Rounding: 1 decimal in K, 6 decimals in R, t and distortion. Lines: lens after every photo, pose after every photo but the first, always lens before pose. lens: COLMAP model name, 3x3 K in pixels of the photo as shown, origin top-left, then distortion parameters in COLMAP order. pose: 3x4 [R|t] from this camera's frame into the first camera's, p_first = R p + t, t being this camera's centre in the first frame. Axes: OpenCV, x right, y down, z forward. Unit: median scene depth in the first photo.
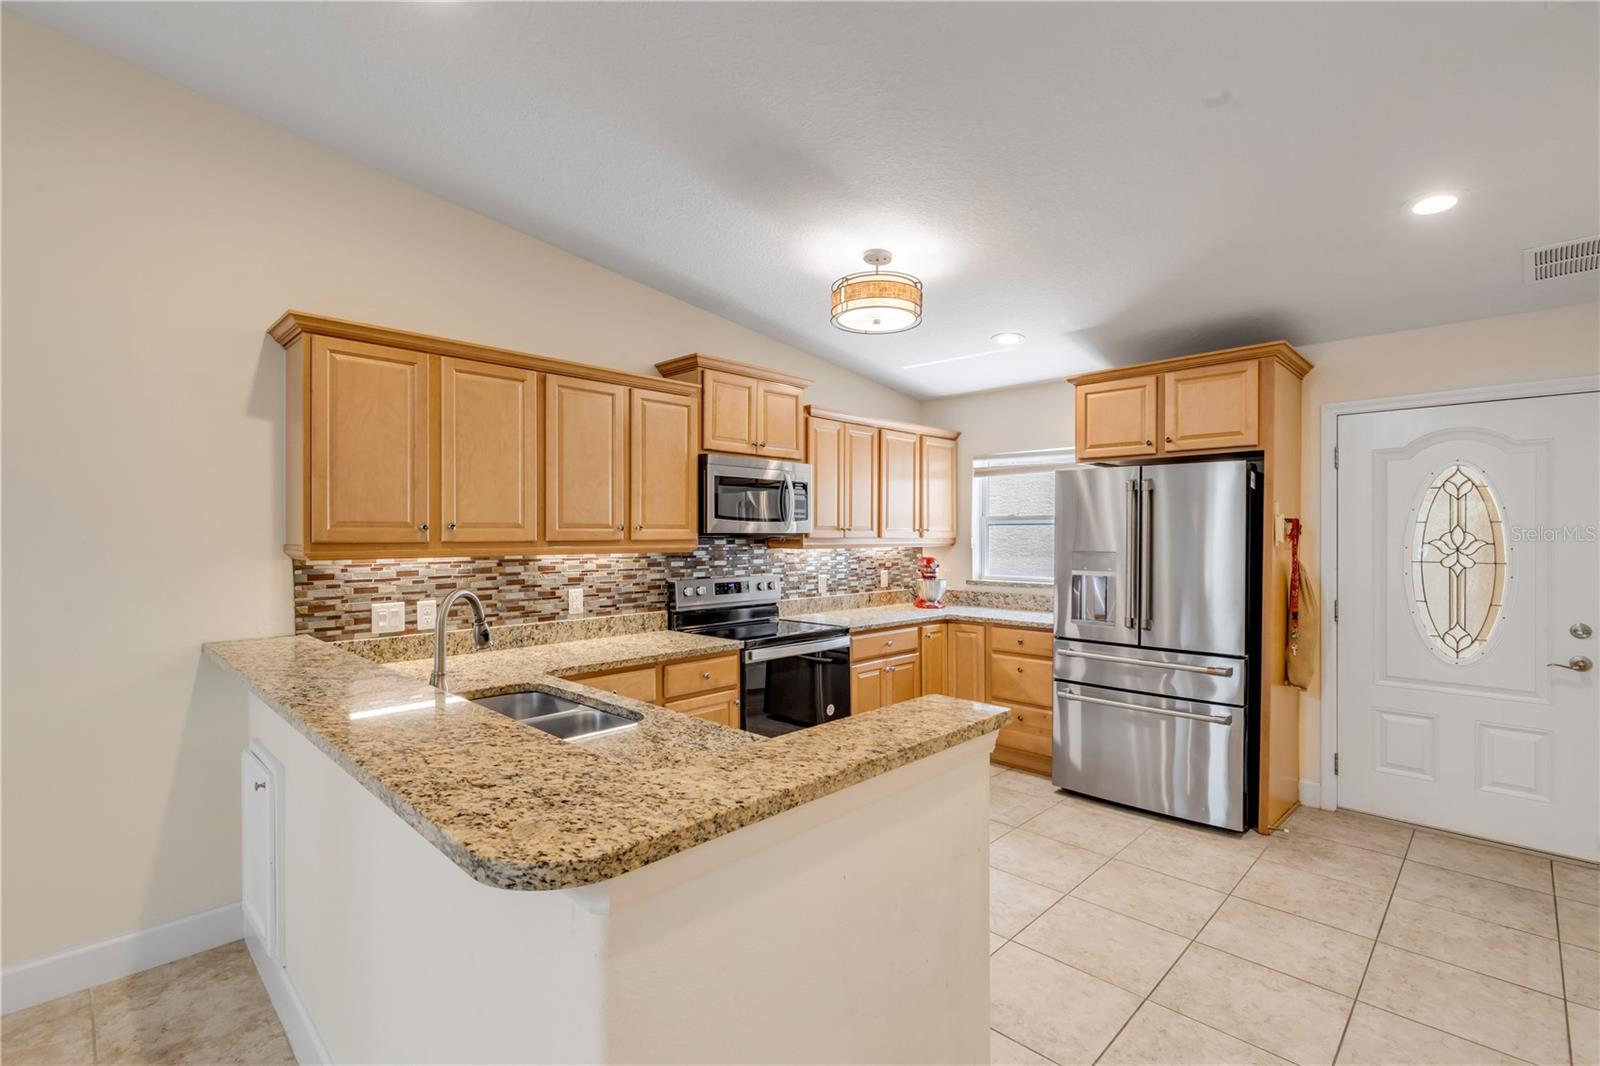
lens RADIAL K [[732.4, 0, 792.2], [0, 732.4, 533.1], [0, 0, 1]] dist [0.005499, -0.001569]
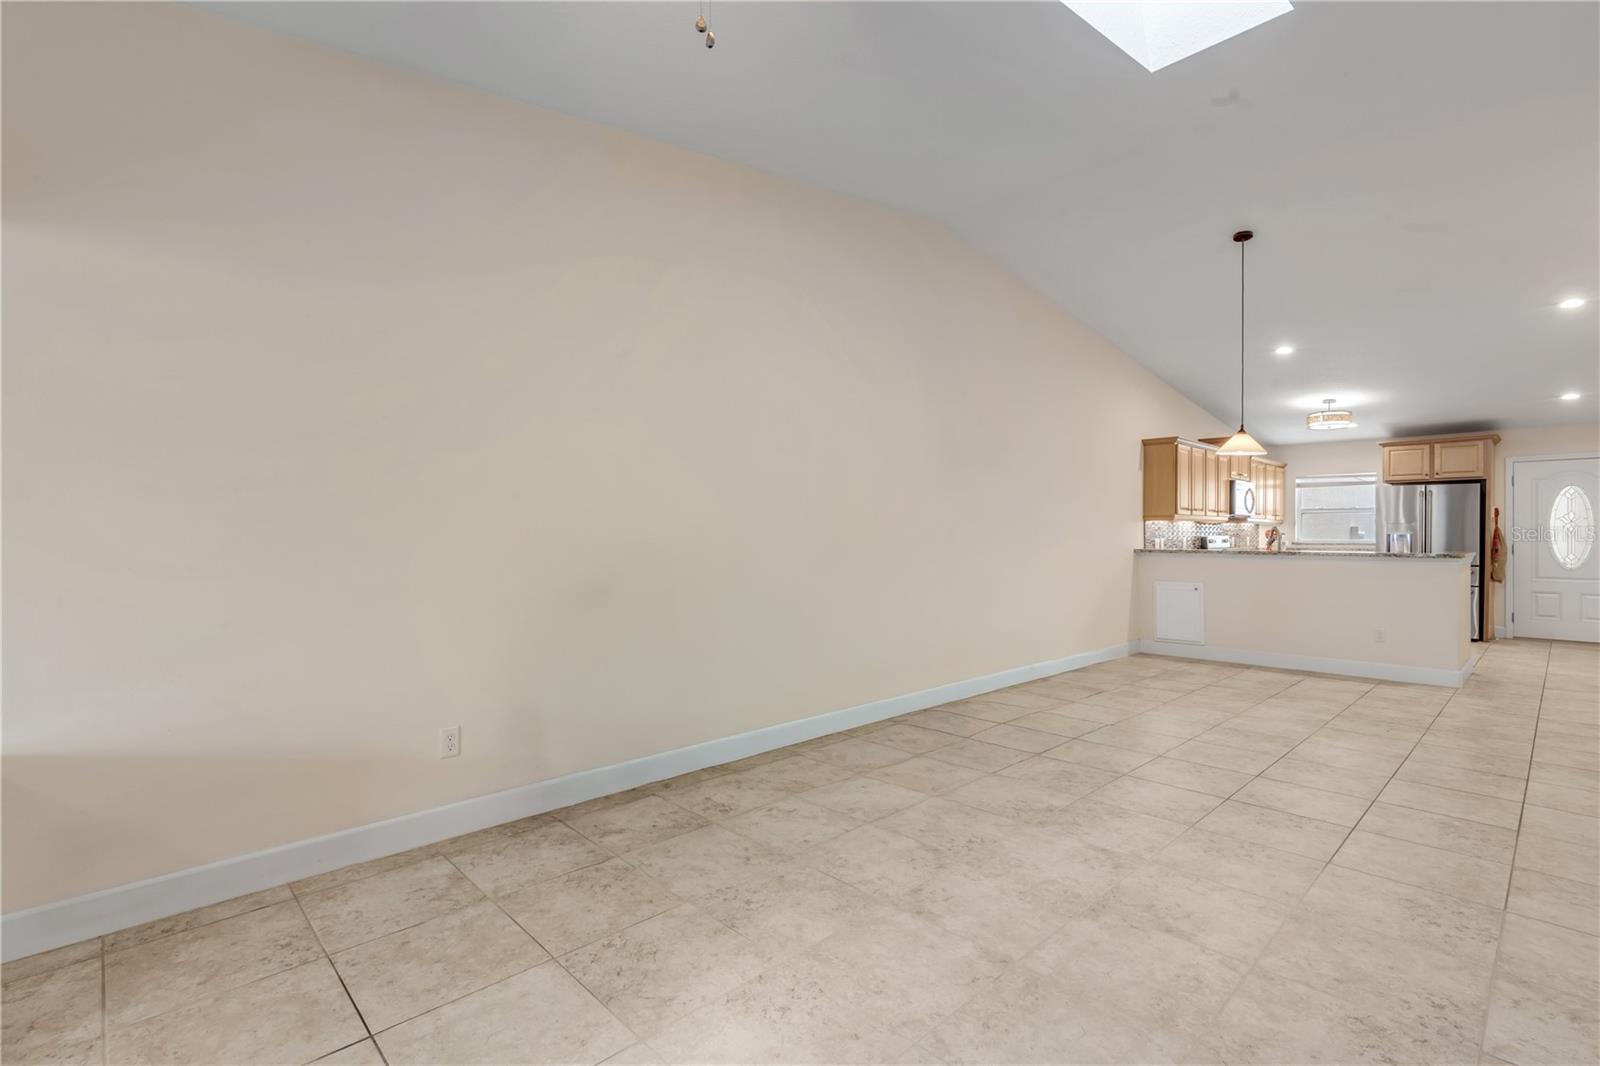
lens RADIAL K [[732.4, 0, 779.6], [0, 732.4, 530.4], [0, 0, 1]] dist [0.005499, -0.001569]
pose [[0.999222, 0.000174, -0.039427, -1.425418], [-0.000395, 0.999984, -0.005590, 0.062829], [0.039426, 0.005602, 0.999207, -1.347368]]
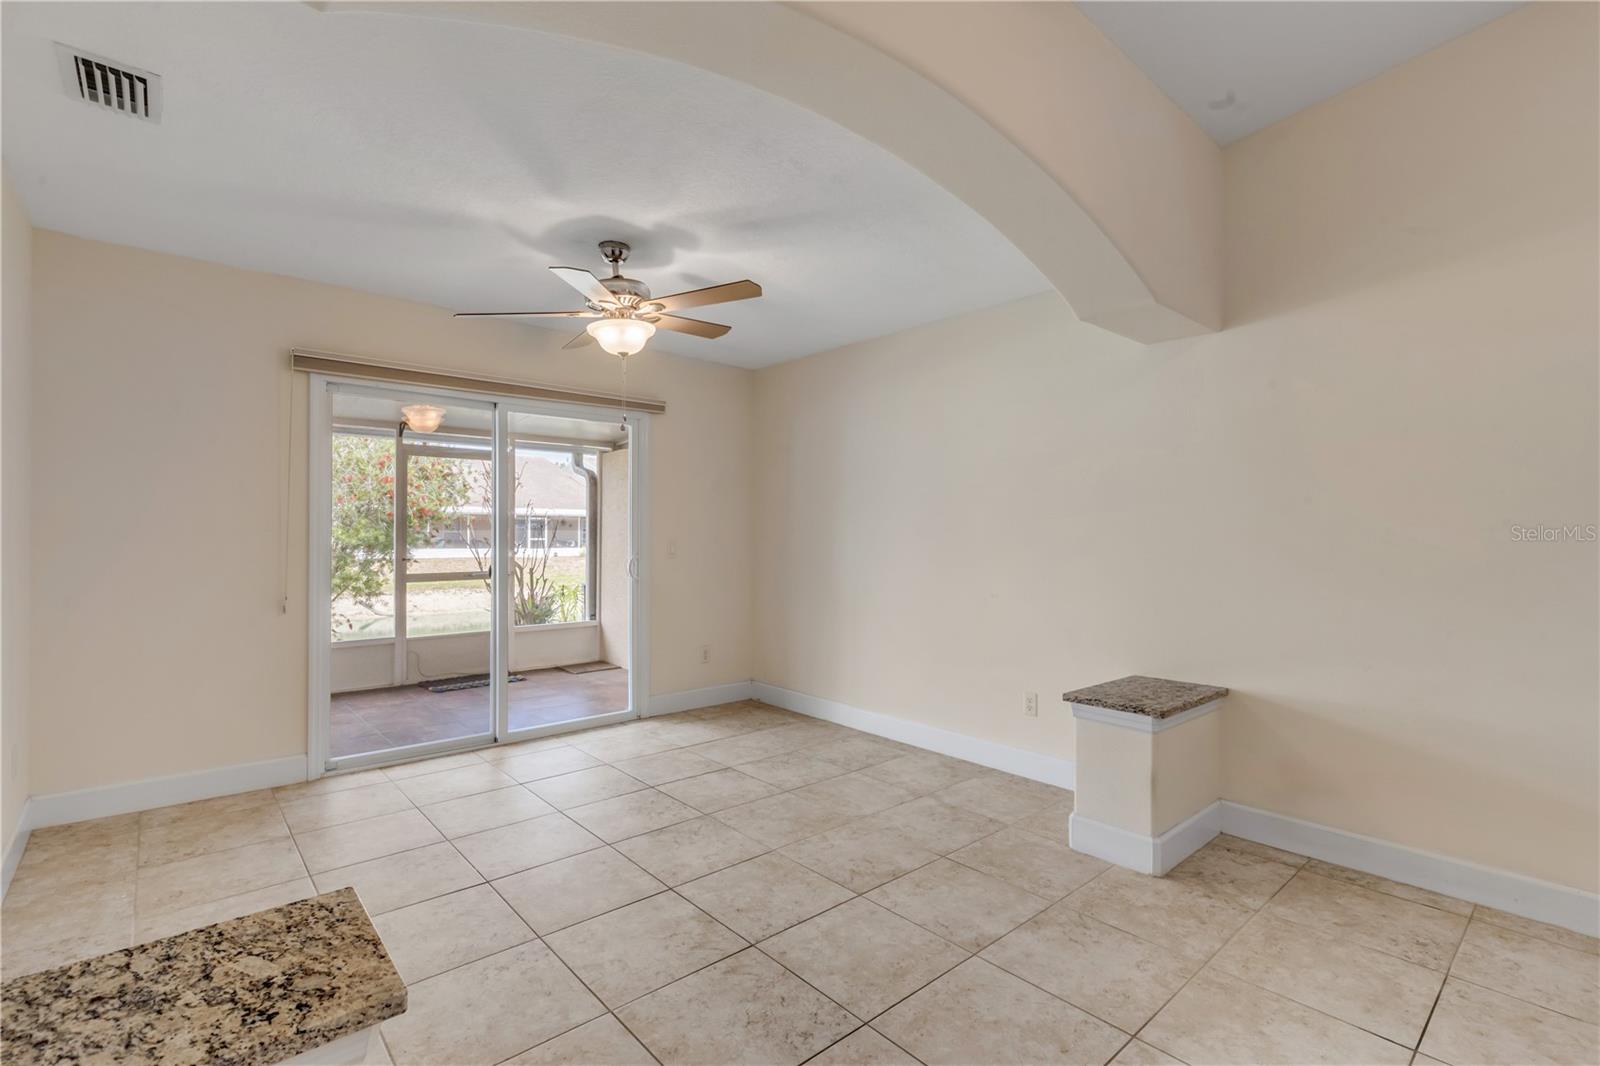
lens RADIAL K [[721.1, 0, 806.7], [0, 721.1, 531.7], [0, 0, 1]] dist [0.002041, 0.001701]
pose [[-0.053958, -0.001433, -0.998542, -1.226548], [-0.008398, 0.999964, -0.000981, 0.058561], [0.998508, 0.008333, -0.053968, -1.250224]]
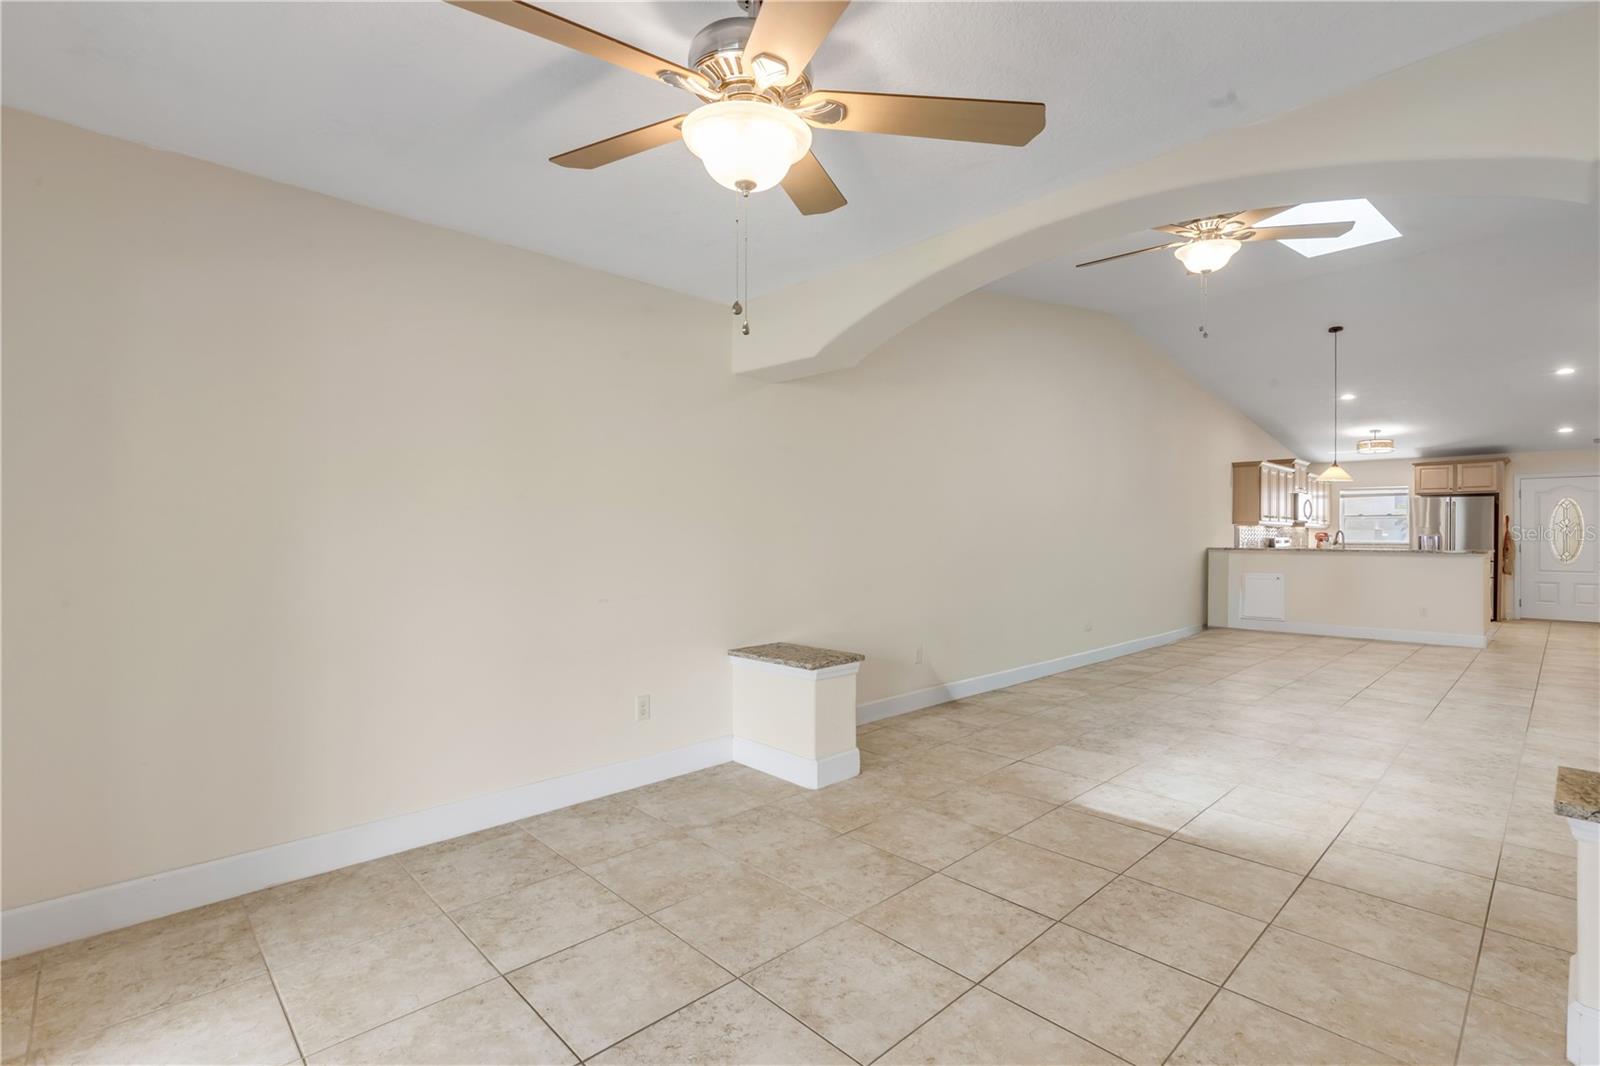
lens RADIAL K [[732.4, 0, 774.5], [0, 732.4, 528.5], [0, 0, 1]] dist [0.005499, -0.001569]
pose [[0.999096, 0.002442, -0.042440, -2.013619], [-0.002798, 0.999962, -0.008313, 0.061499], [0.042418, 0.008424, 0.999064, -1.954439]]
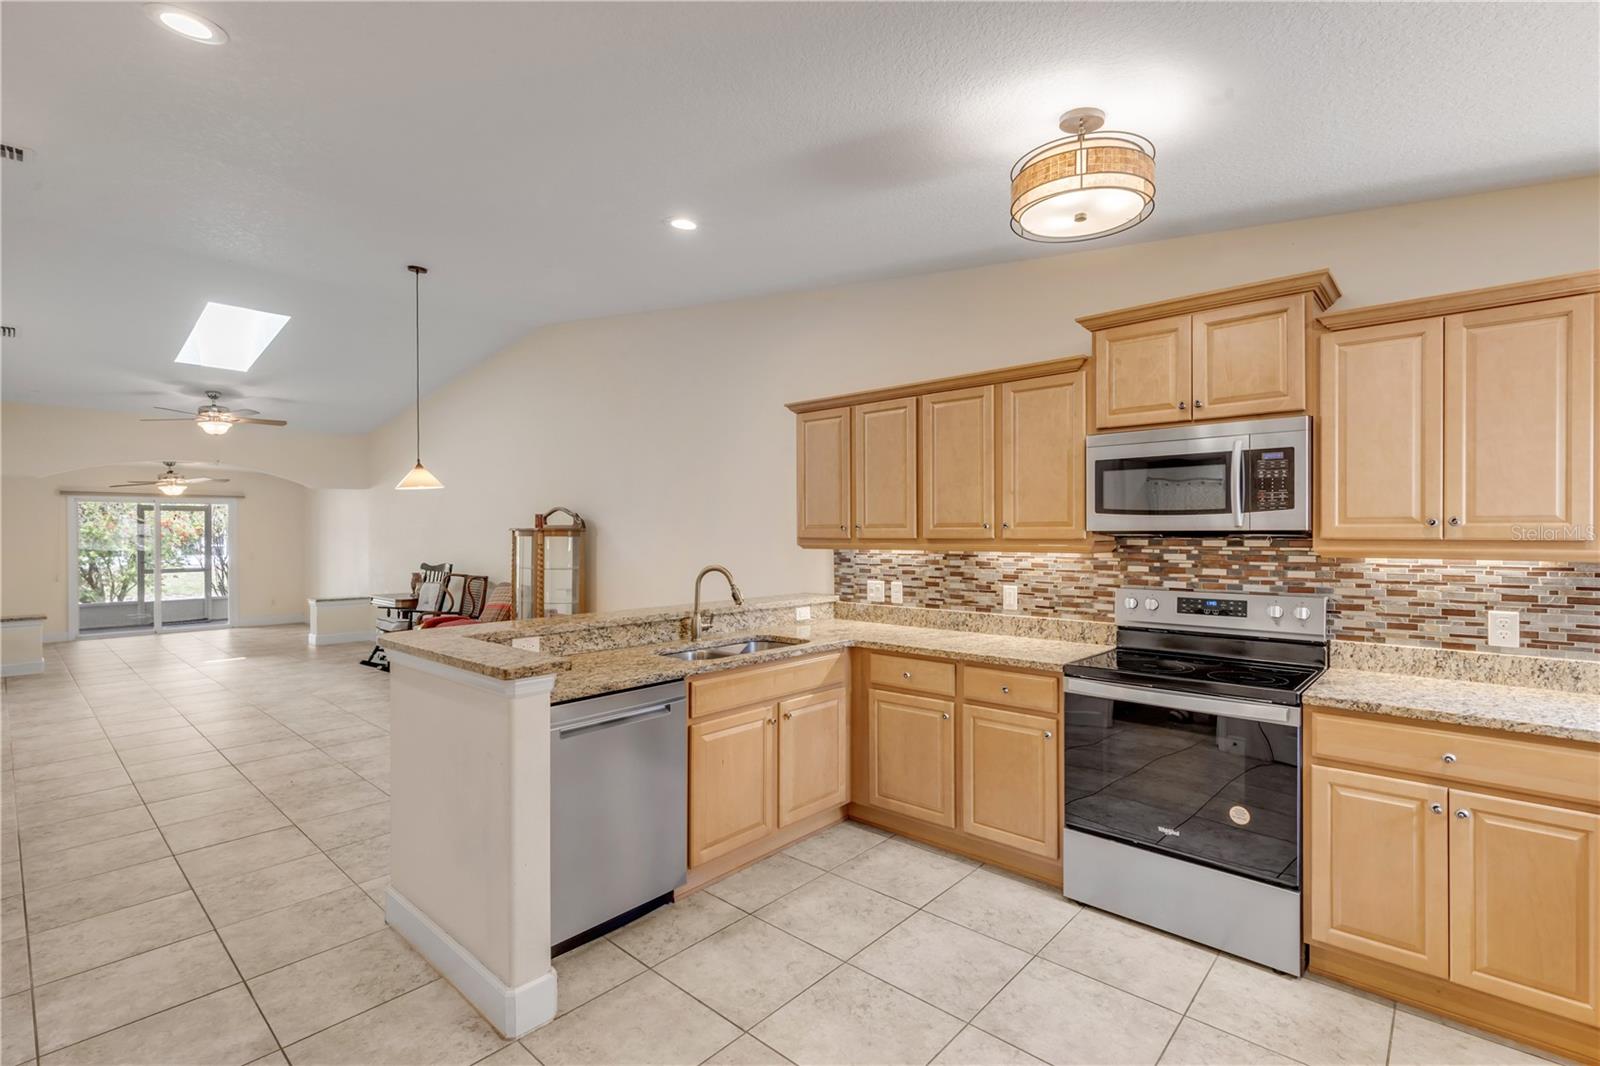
lens RADIAL K [[721.1, 0, 799.5], [0, 721.1, 534.8], [0, 0, 1]] dist [0.002041, 0.001701]
pose [[0.048344, 0.002766, -0.998827, 0.660767], [0.003373, 0.999990, 0.002933, 0.000704], [0.998825, -0.003511, 0.048334, 0.612896]]
